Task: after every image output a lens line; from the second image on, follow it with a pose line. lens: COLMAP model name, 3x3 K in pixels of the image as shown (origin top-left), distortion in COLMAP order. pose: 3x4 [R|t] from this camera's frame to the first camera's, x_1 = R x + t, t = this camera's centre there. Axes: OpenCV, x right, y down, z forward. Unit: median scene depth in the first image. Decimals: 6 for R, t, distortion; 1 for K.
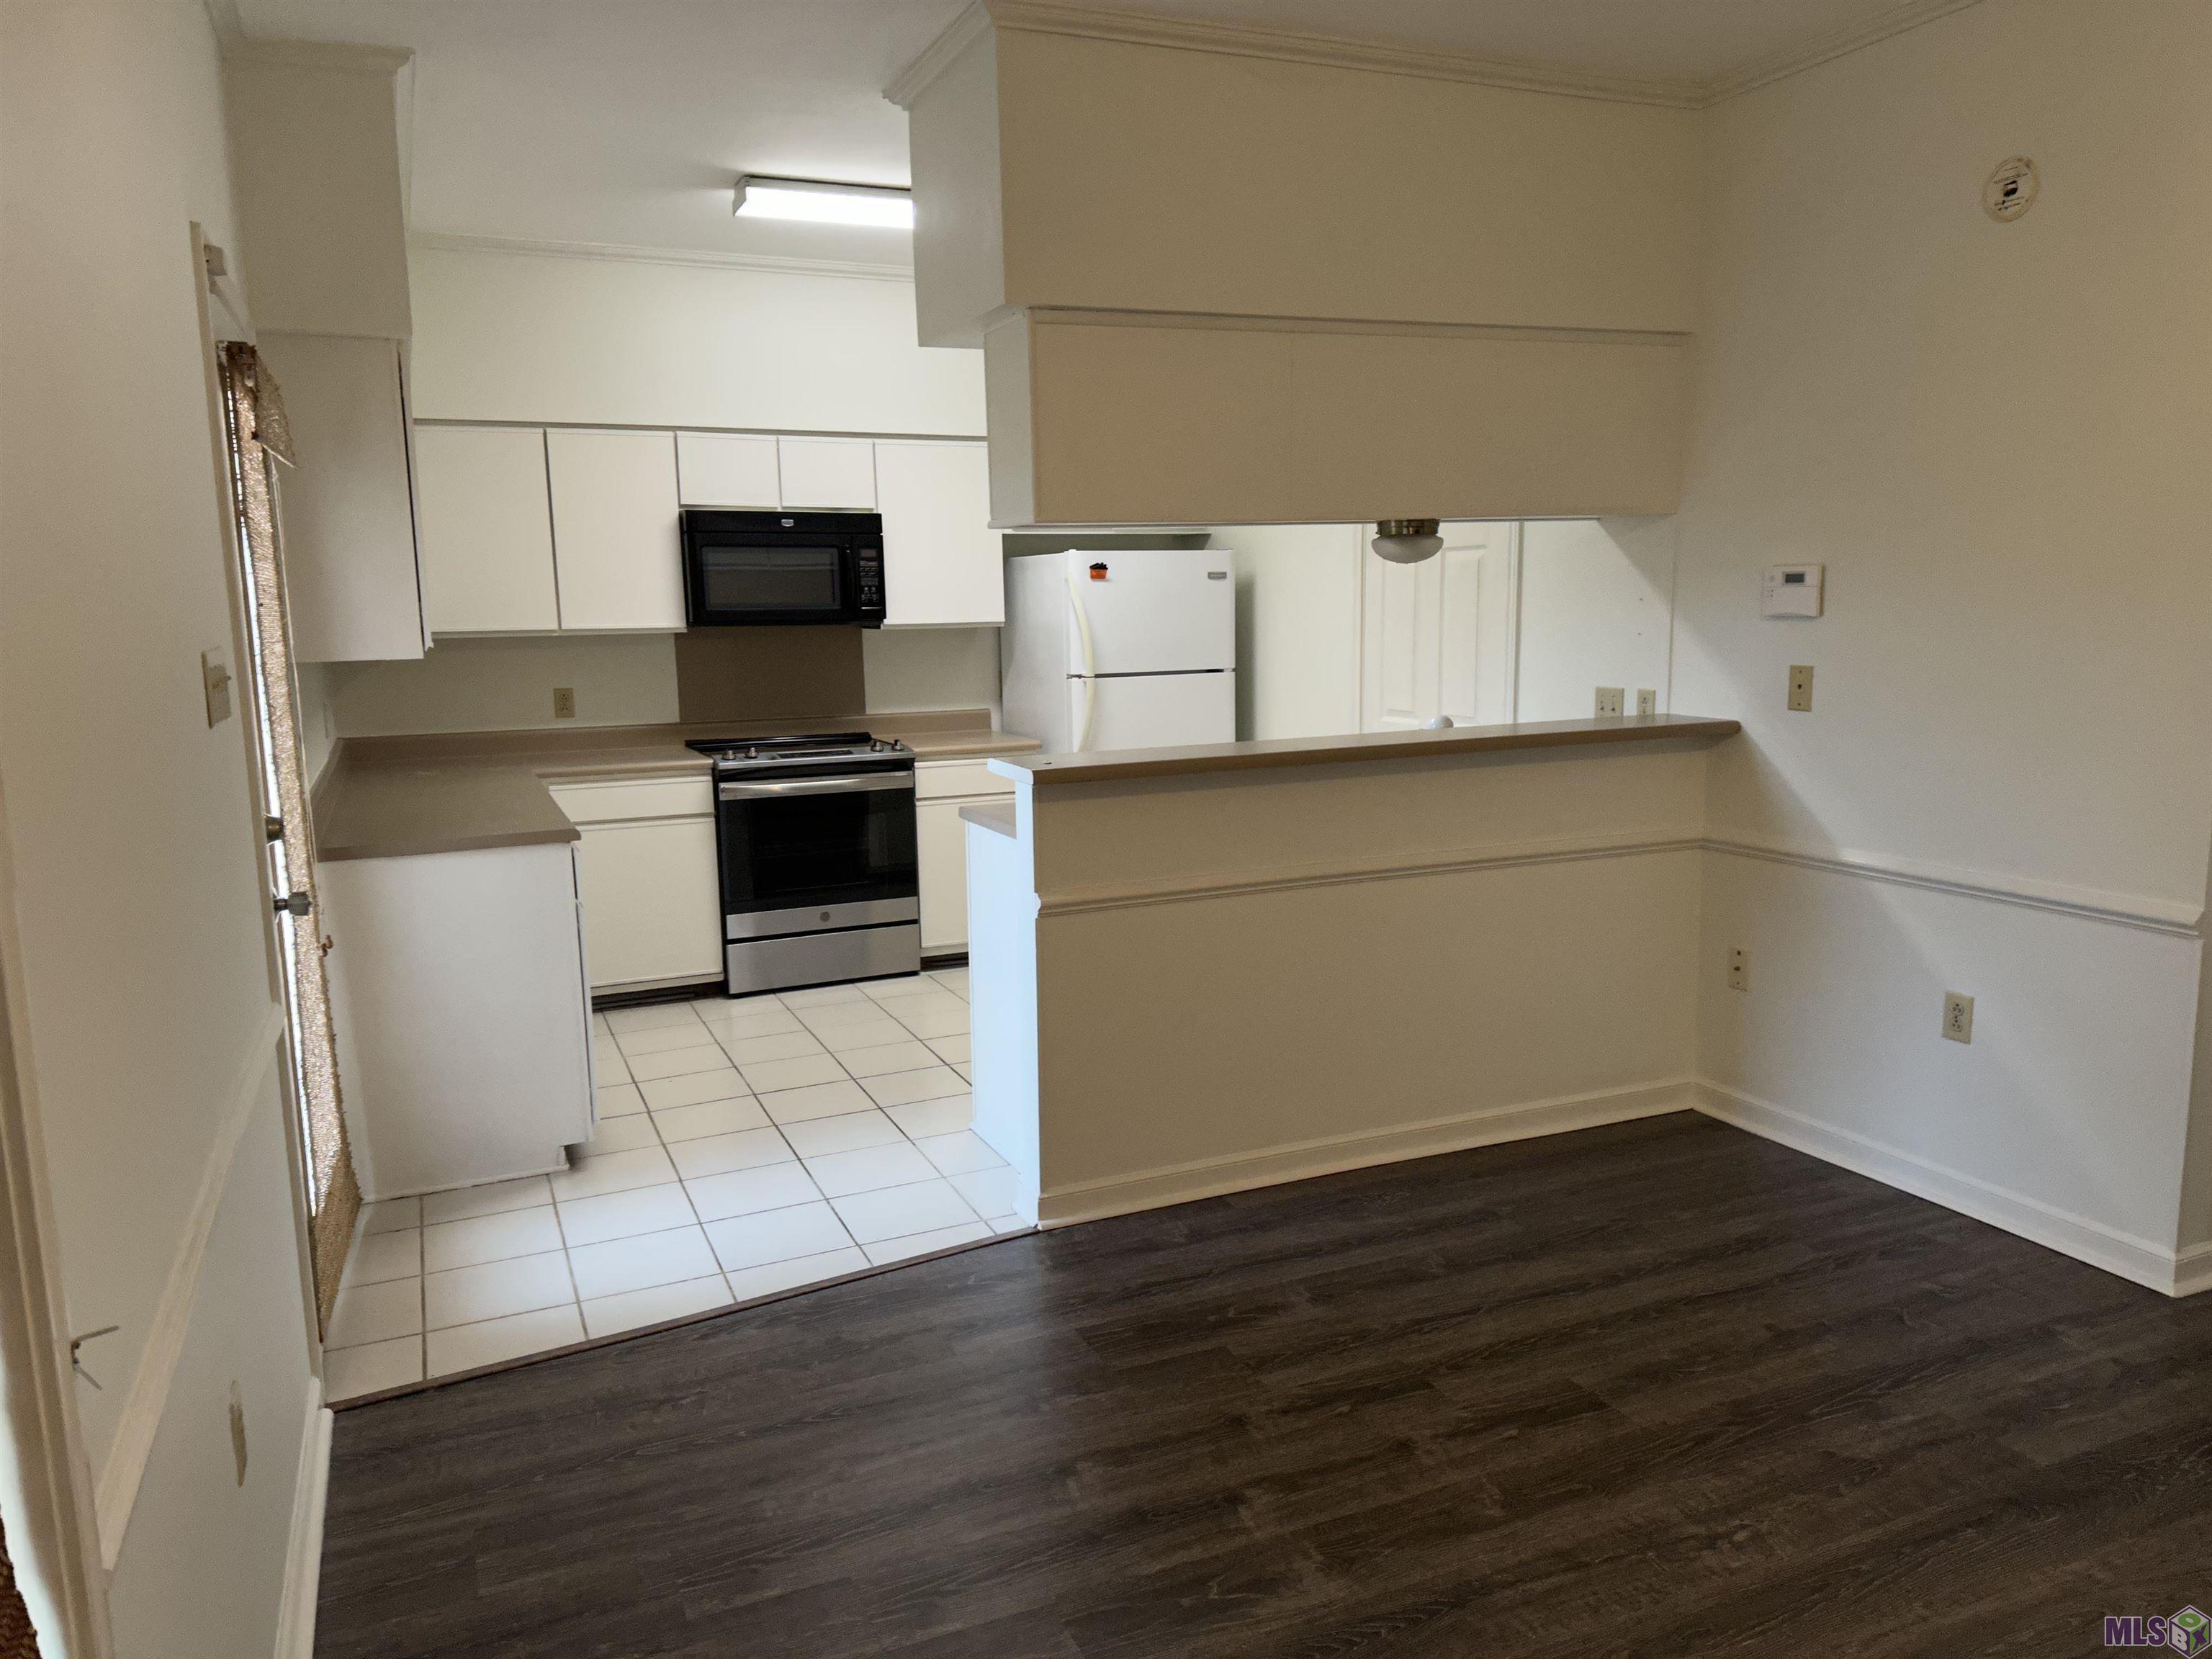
lens RADIAL K [[1545.3, 0, 1092.7], [0, 1545.3, 813.1], [0, 0, 1]] dist [0.072545, -0.076505]
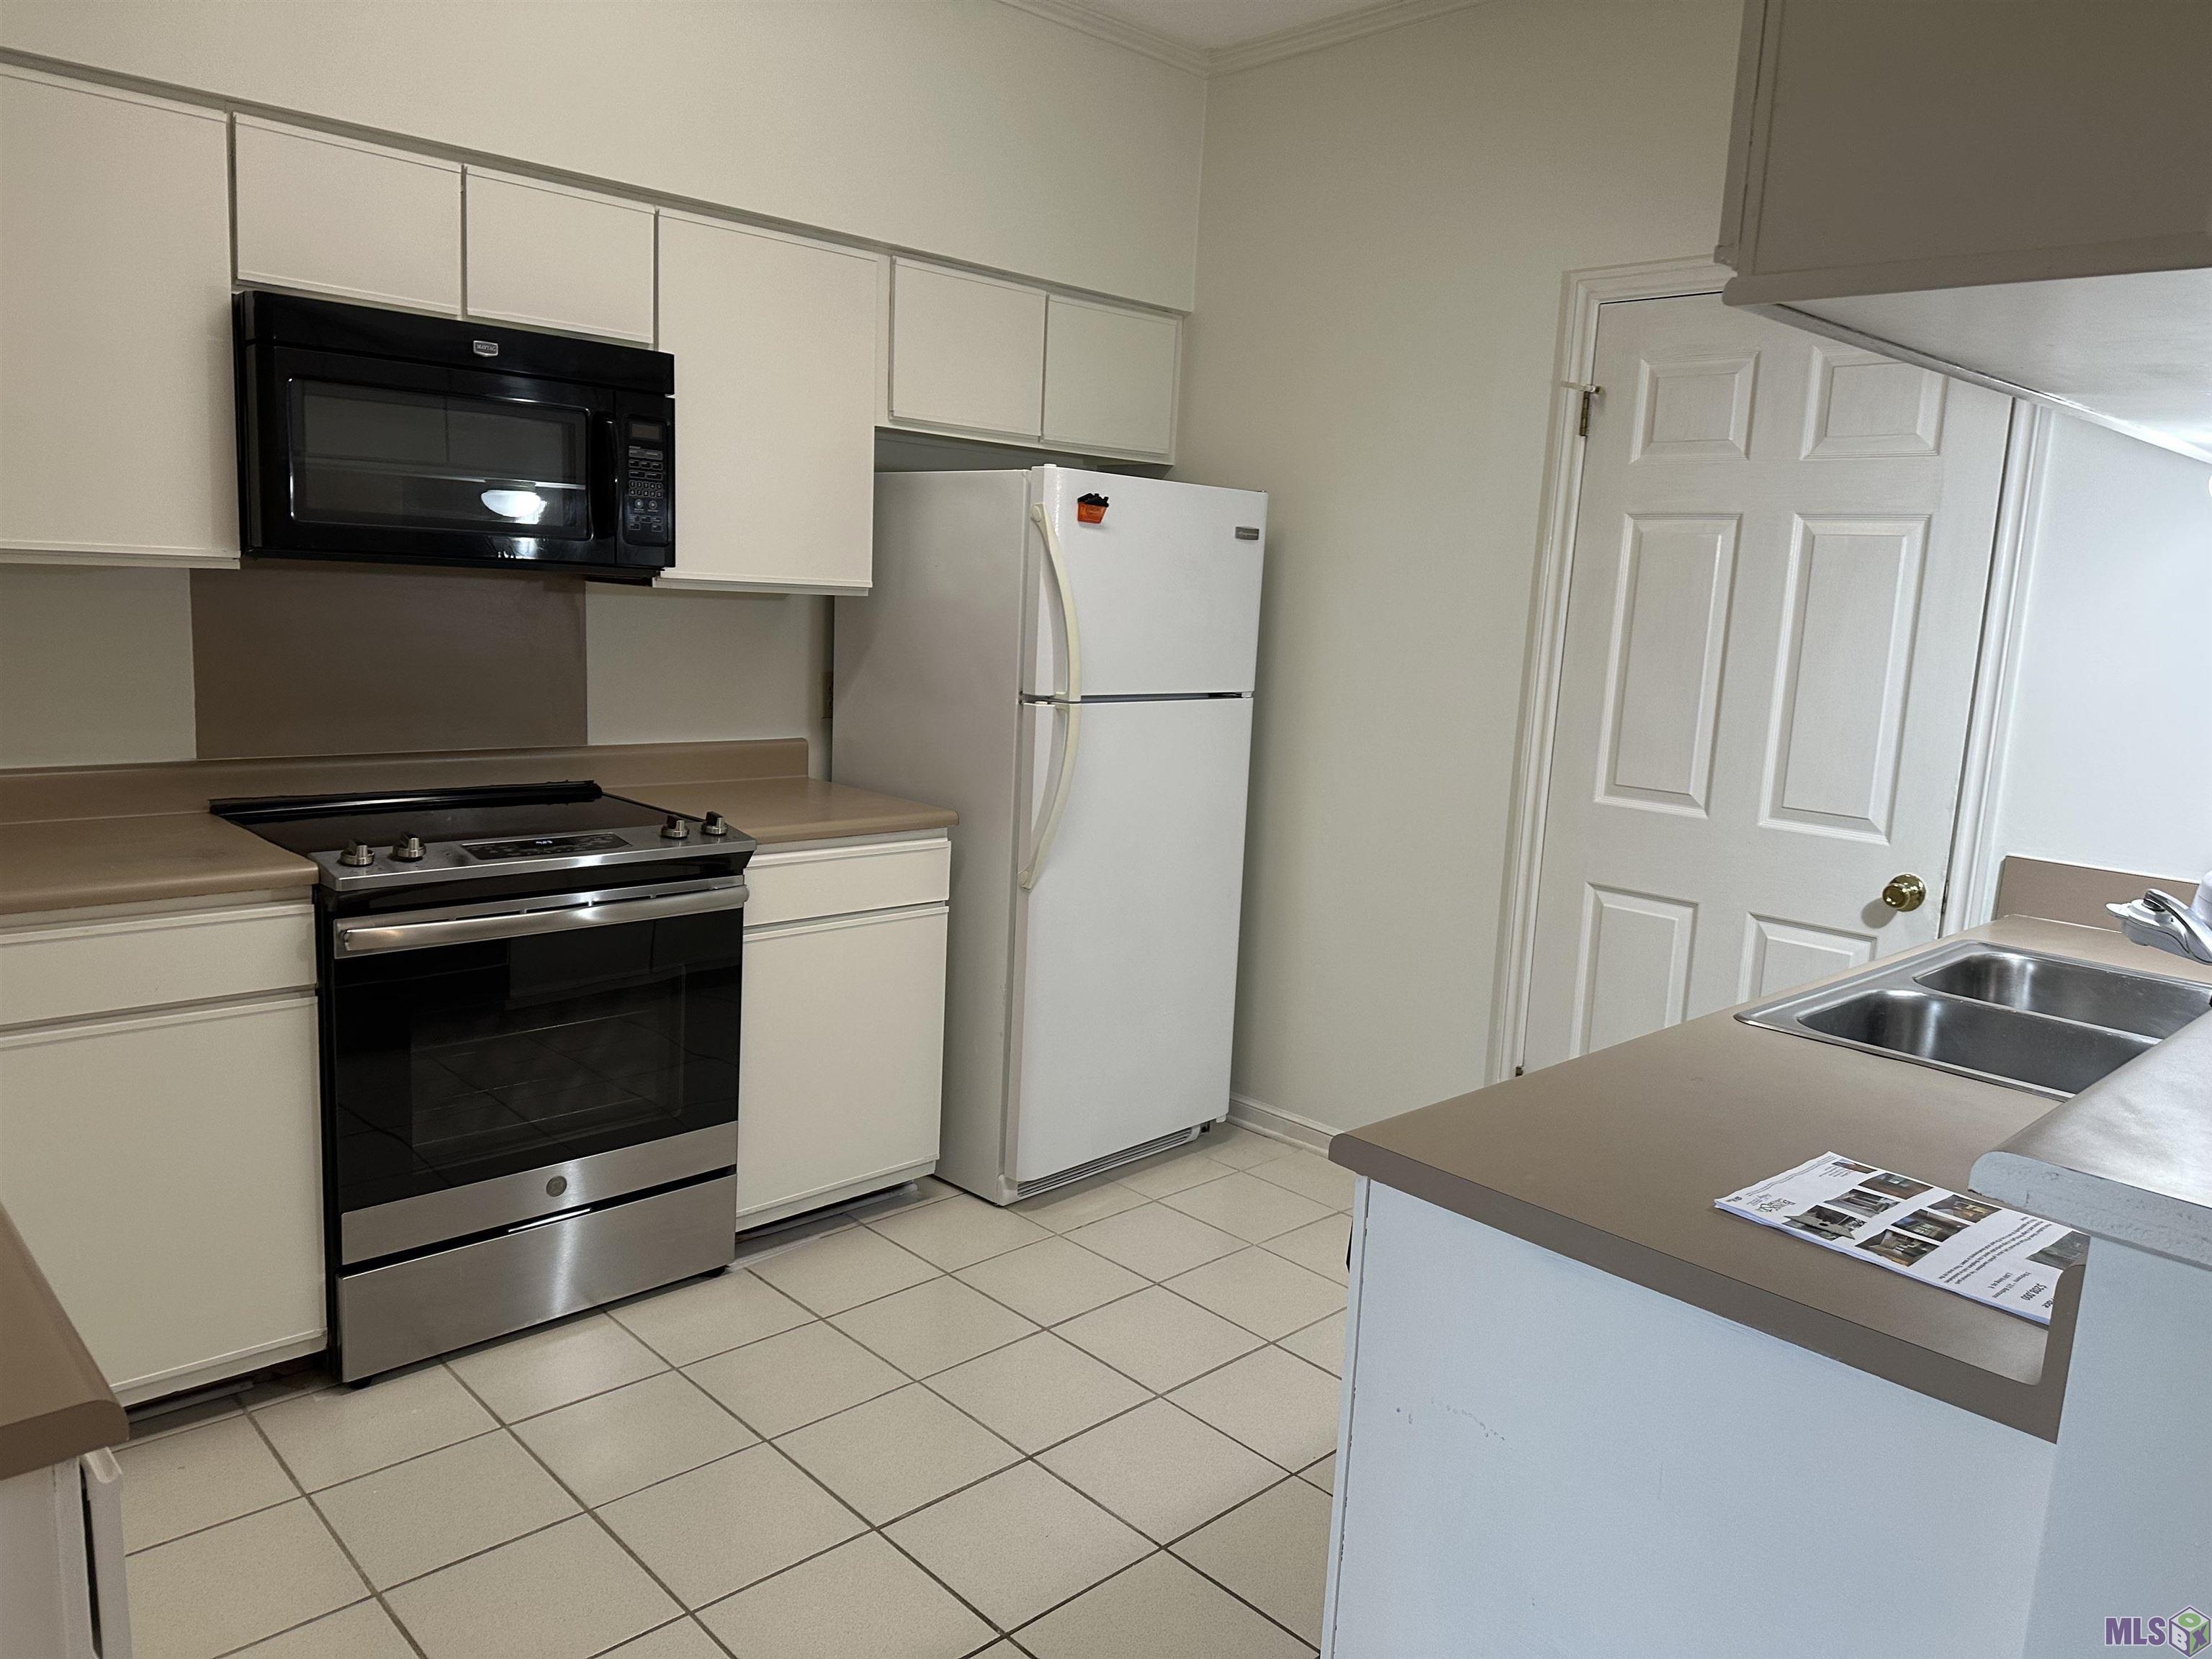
lens RADIAL K [[1559.8, 0, 1109.7], [0, 1559.8, 790.8], [0, 0, 1]] dist [-0.009593, -0.005452]
pose [[0.925114, 0.019658, 0.379179, -0.196851], [-0.024718, 0.999658, 0.008481, -0.062113], [-0.378883, -0.017218, 0.925284, 0.490502]]
